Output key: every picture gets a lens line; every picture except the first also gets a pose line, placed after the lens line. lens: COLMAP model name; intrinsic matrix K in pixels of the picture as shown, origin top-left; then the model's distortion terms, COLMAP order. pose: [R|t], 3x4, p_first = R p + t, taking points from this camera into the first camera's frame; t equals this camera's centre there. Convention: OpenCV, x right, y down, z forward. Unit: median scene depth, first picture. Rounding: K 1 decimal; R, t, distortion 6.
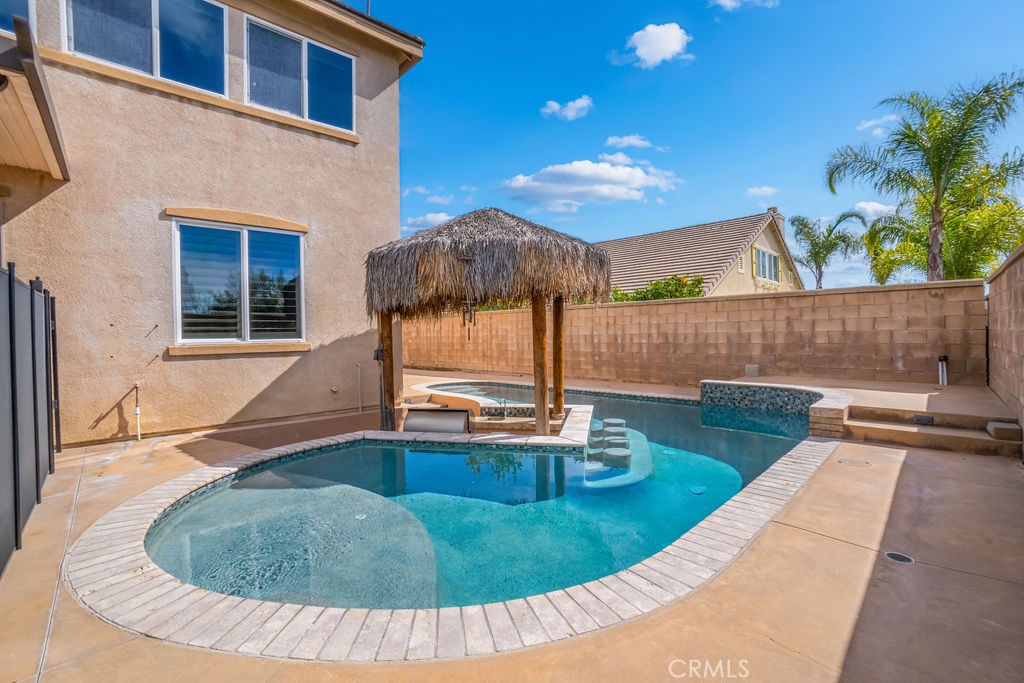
lens RADIAL K [[459.1, 0, 509.9], [0, 459.1, 339.3], [0, 0, 1]] dist [-0.039145, 0.003620]
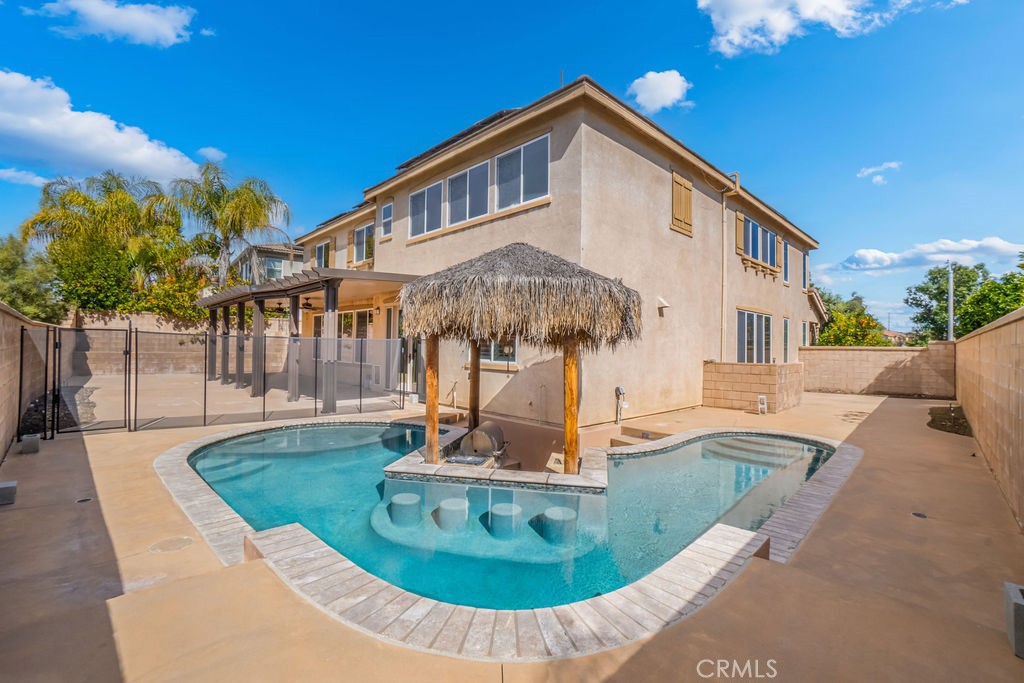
lens RADIAL K [[459.1, 0, 500.8], [0, 459.1, 342.2], [0, 0, 1]] dist [-0.039145, 0.003620]
pose [[-0.020013, 0.004595, -0.999789, 1.051467], [-0.032149, 0.999469, 0.005237, -0.075234], [0.999283, 0.032247, -0.019855, 1.078289]]
